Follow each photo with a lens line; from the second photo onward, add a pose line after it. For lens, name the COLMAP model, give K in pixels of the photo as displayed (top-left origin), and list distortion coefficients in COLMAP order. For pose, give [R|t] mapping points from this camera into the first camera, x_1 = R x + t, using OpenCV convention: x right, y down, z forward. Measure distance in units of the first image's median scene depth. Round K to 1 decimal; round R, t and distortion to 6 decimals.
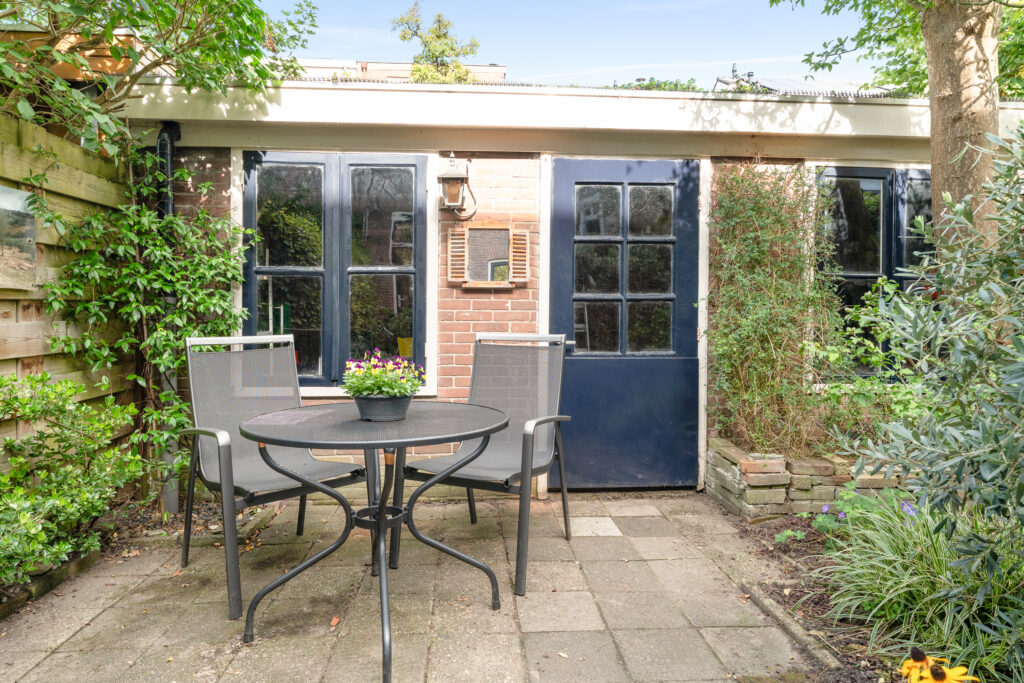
lens RADIAL K [[590.5, 0, 511.7], [0, 590.5, 341.8], [0, 0, 1]] dist [0.000542, 0.000155]
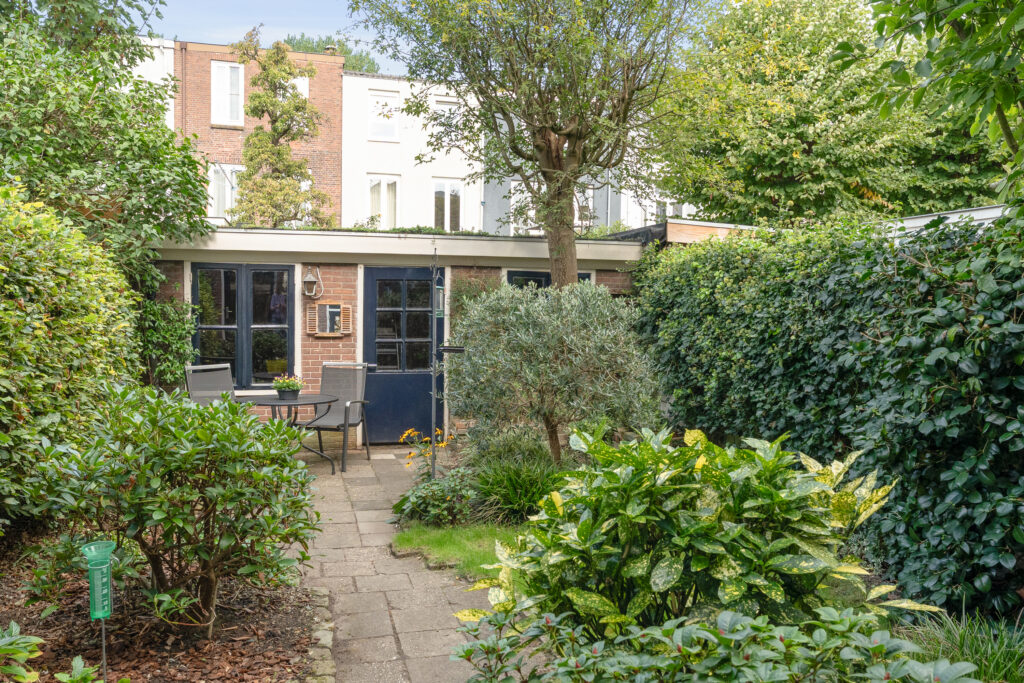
lens RADIAL K [[798.3, 0, 511.8], [0, 798.3, 344.5], [0, 0, 1]] dist [-0.008189, -0.005744]
pose [[0.981920, -0.003465, 0.189265, 0.050747], [0.004928, 0.999961, -0.007261, -0.047414], [-0.189233, 0.008063, 0.981899, -1.613023]]
